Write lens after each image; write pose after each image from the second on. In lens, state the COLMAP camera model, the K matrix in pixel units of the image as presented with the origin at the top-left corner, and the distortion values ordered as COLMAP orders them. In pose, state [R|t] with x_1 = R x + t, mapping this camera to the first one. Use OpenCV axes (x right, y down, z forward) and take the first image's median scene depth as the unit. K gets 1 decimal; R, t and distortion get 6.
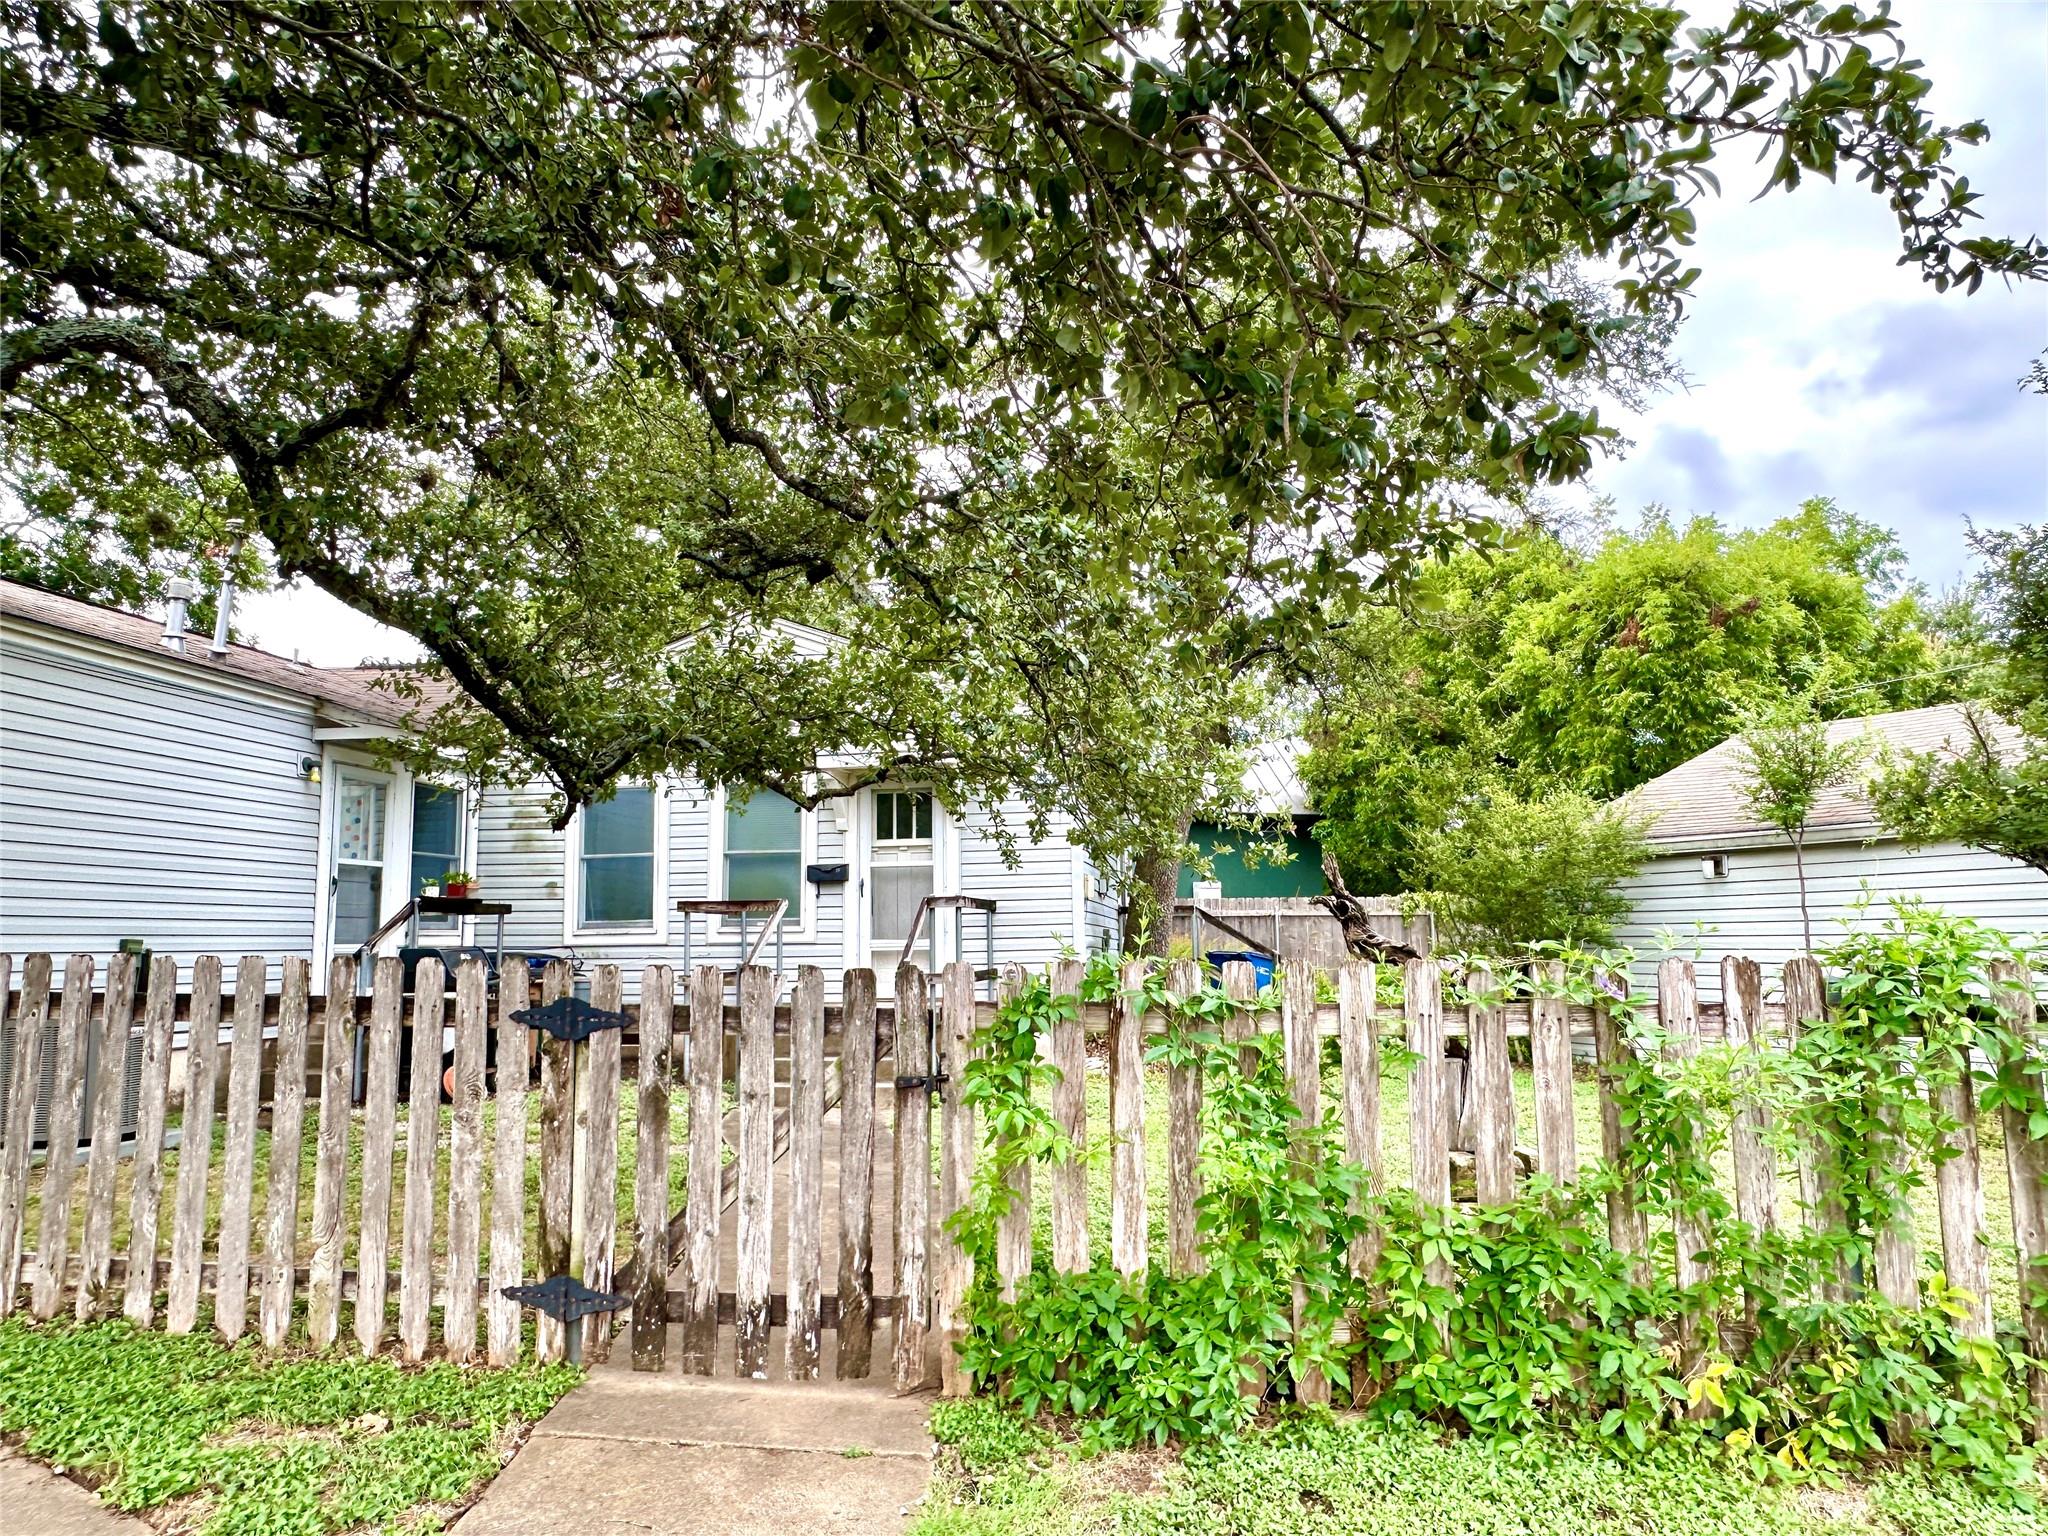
lens RADIAL K [[1333.6, 0, 1021.1], [0, 1333.6, 763.5], [0, 0, 1]] dist [-0.002861, -0.000253]
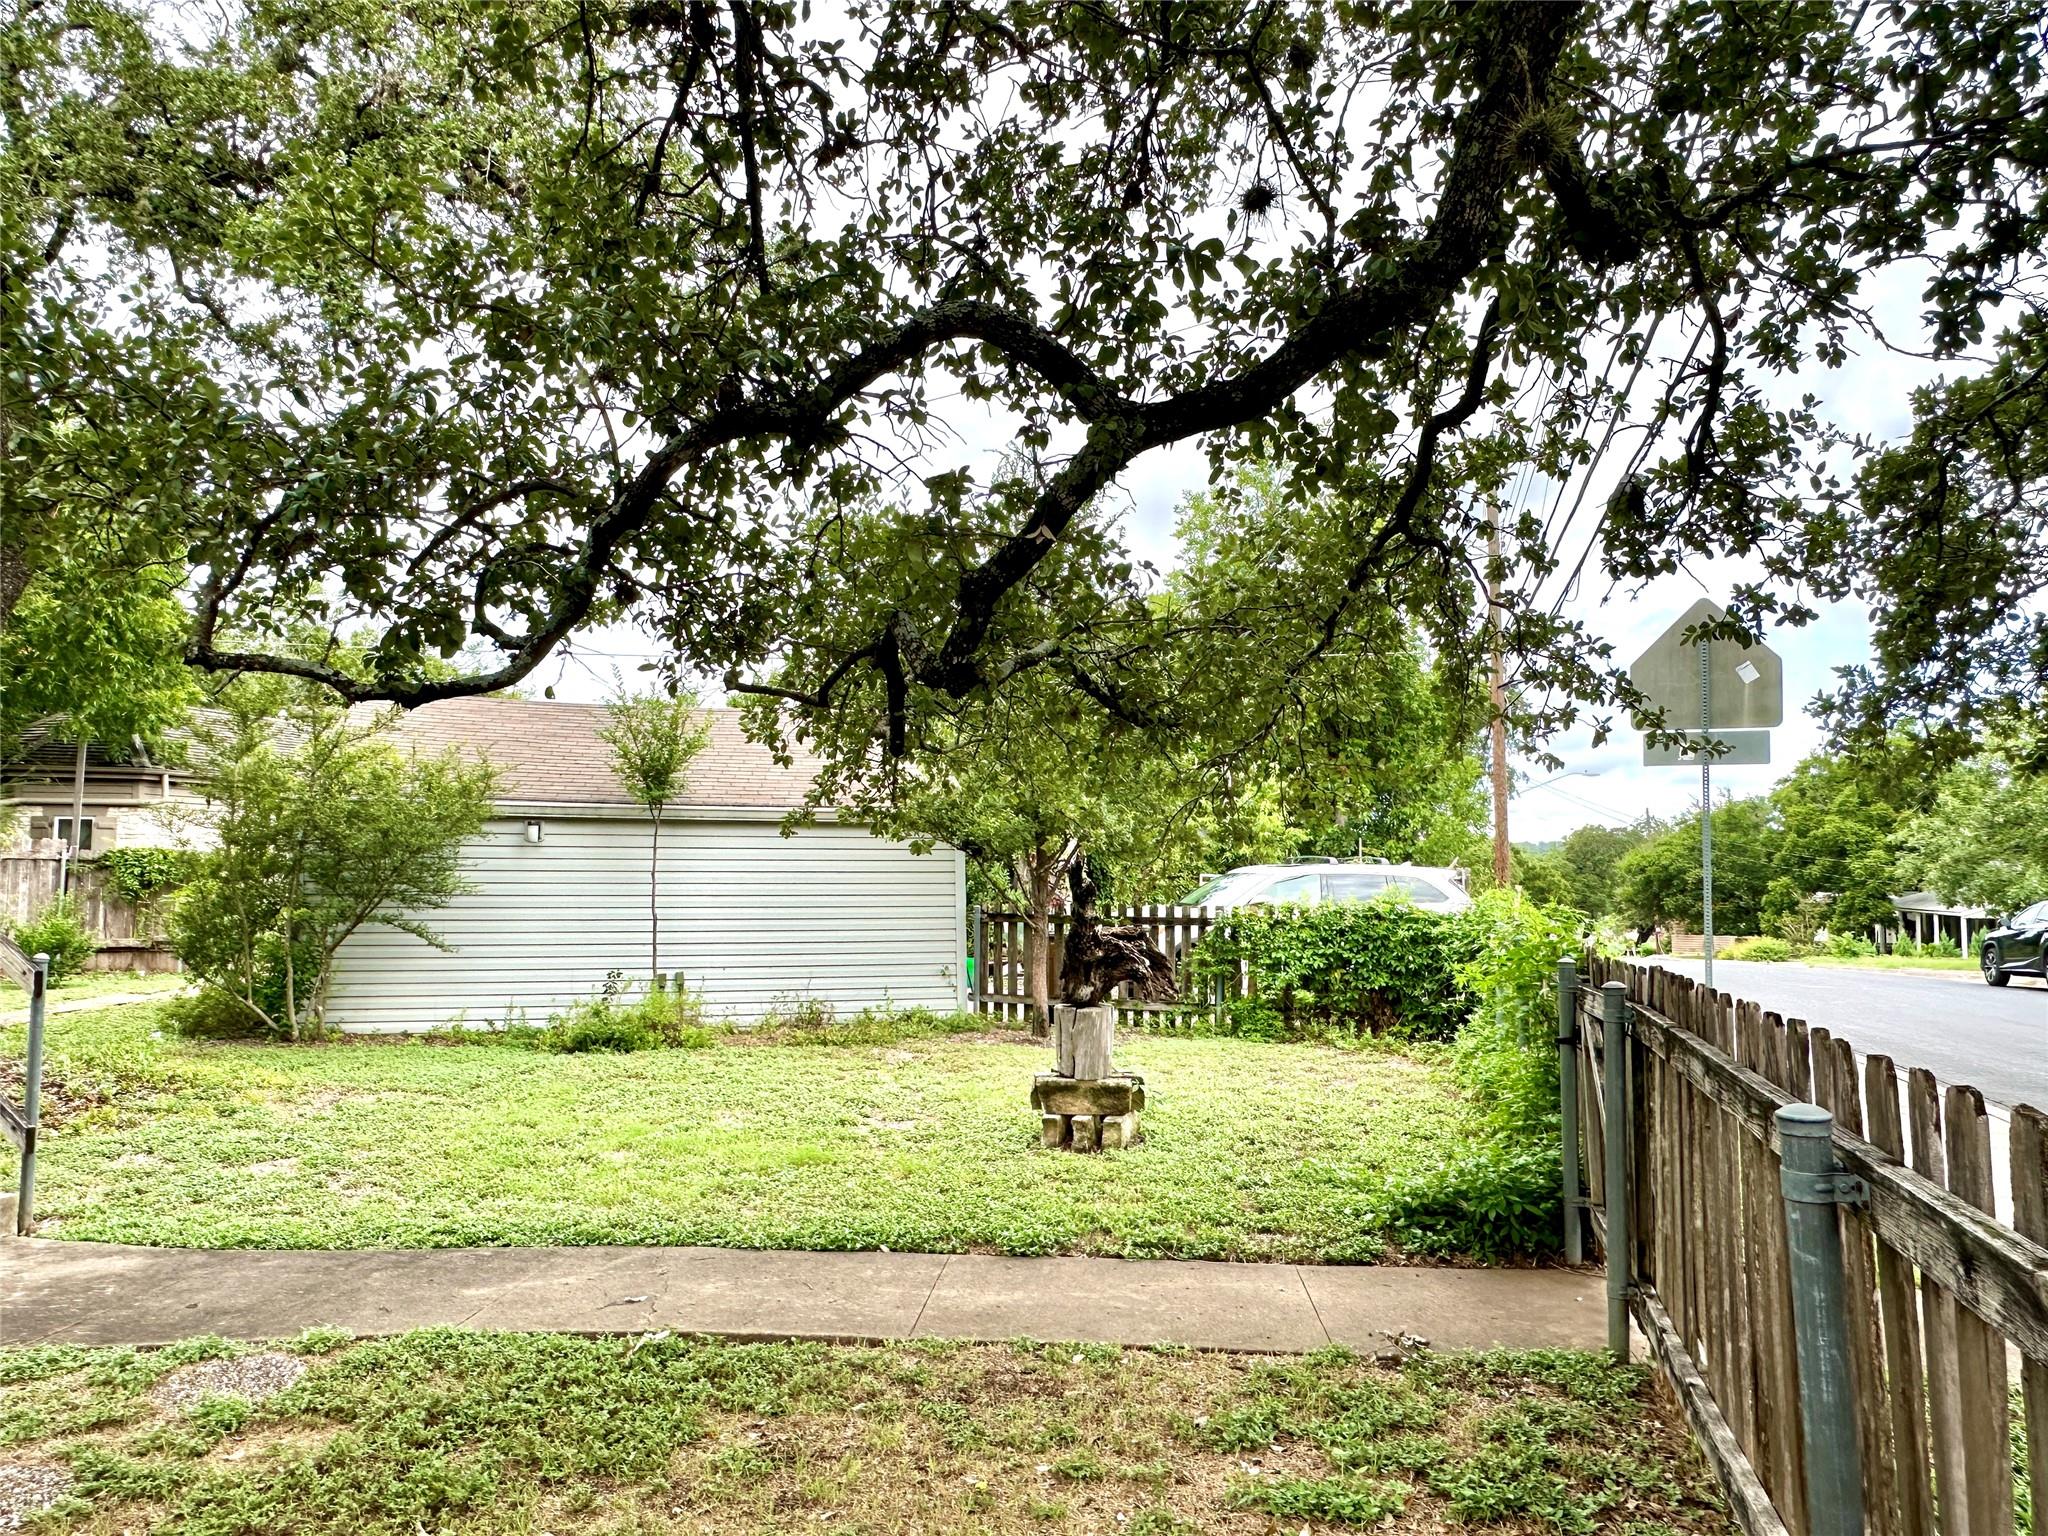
lens RADIAL K [[1333.6, 0, 1018.0], [0, 1333.6, 780.2], [0, 0, 1]] dist [-0.002861, -0.000253]
pose [[0.133688, 0.078210, 0.987933, -0.446535], [-0.136093, 0.988885, -0.059869, 0.043875], [-0.981634, -0.126447, 0.142846, 0.429398]]
